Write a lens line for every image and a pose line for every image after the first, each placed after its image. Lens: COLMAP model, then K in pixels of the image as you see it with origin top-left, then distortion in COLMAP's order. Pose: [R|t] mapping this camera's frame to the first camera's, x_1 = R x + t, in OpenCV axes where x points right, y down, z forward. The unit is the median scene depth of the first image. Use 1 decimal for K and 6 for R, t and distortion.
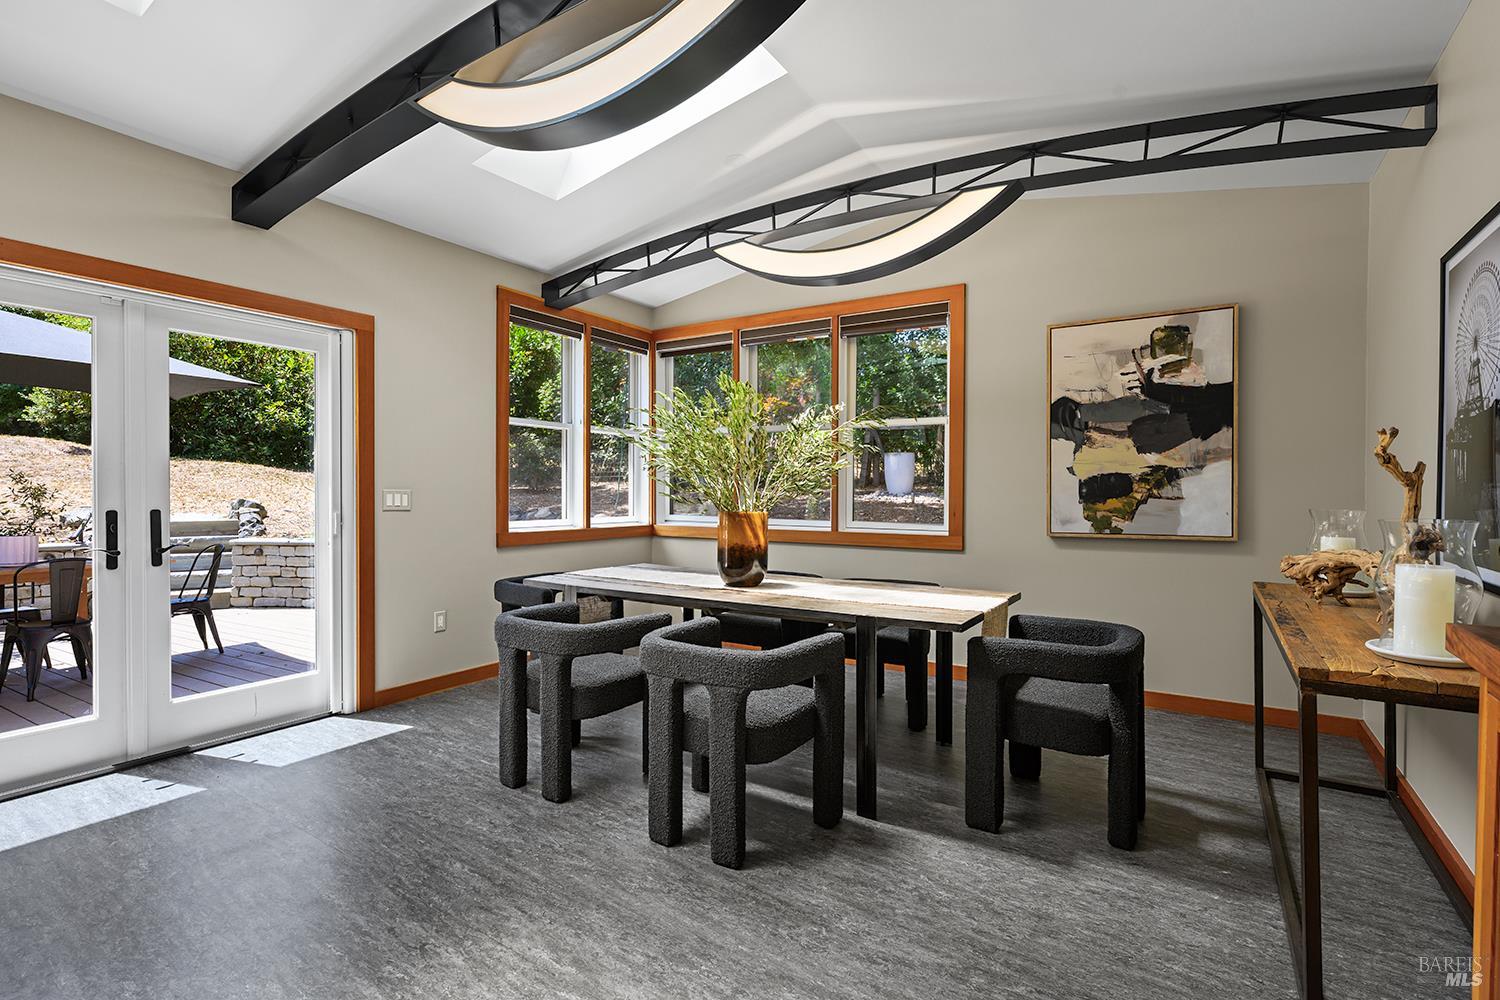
lens RADIAL K [[706.6, 0, 750.0], [0, 706.6, 500.0], [0, 0, 1]] dist [-0.001649, 0.000370]
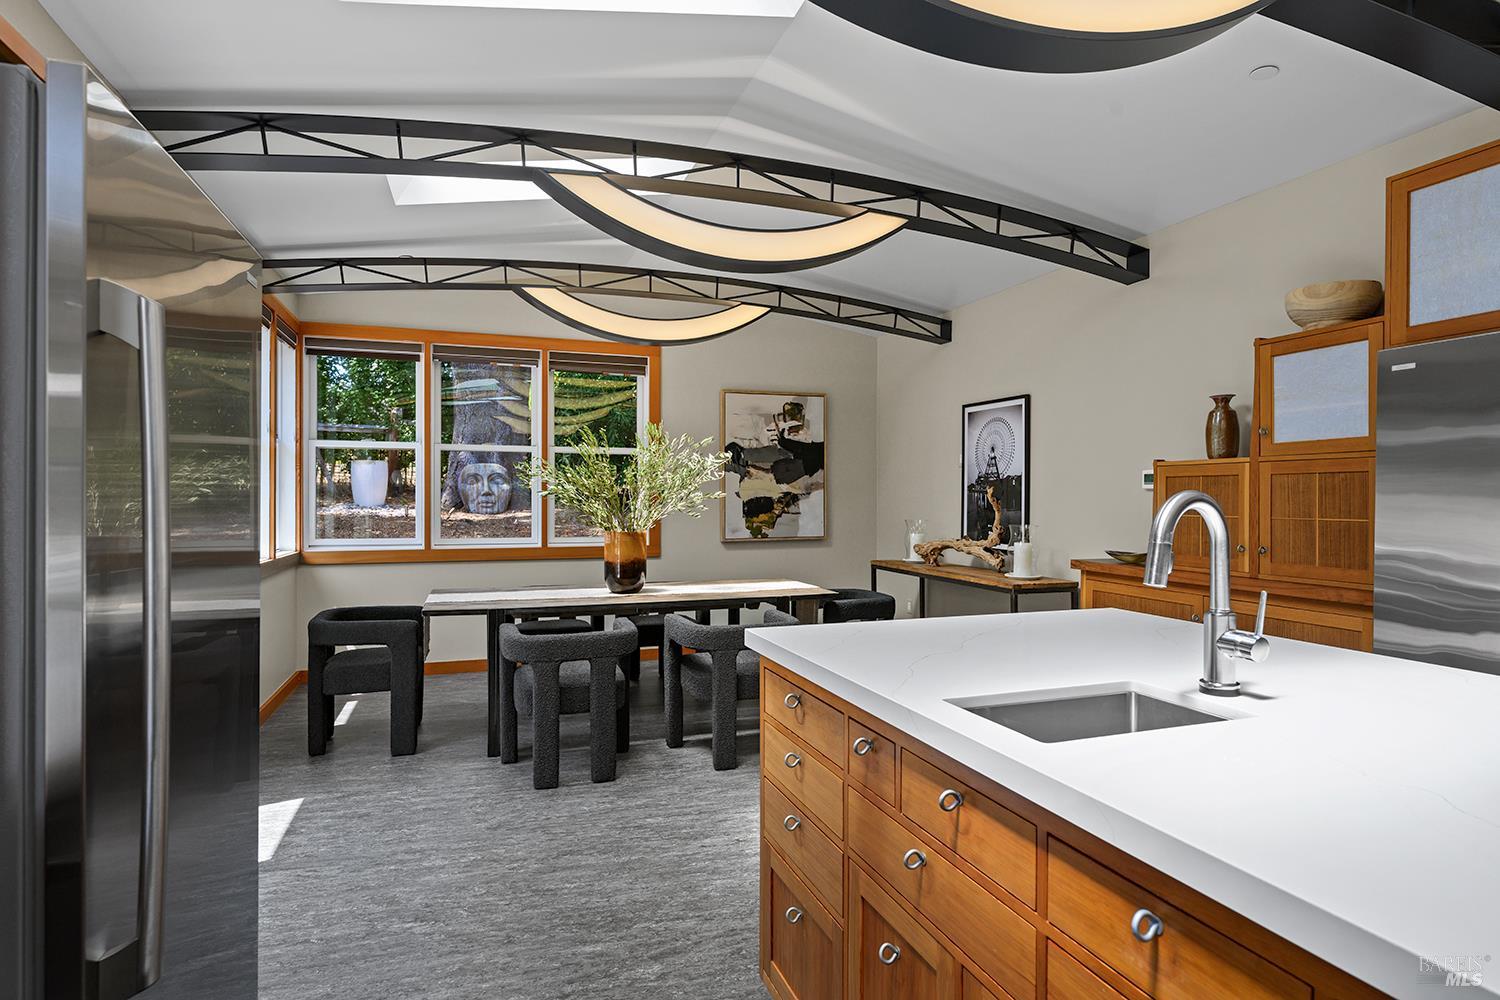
lens RADIAL K [[800.7, 0, 750.0], [0, 800.7, 500.0], [0, 0, 1]] dist [-0.000155, -0.000020]
pose [[0.621741, -0.004556, 0.783210, -0.836880], [0.010577, 0.999941, -0.002580, -0.027928], [-0.783152, 0.009888, 0.621752, -0.019553]]
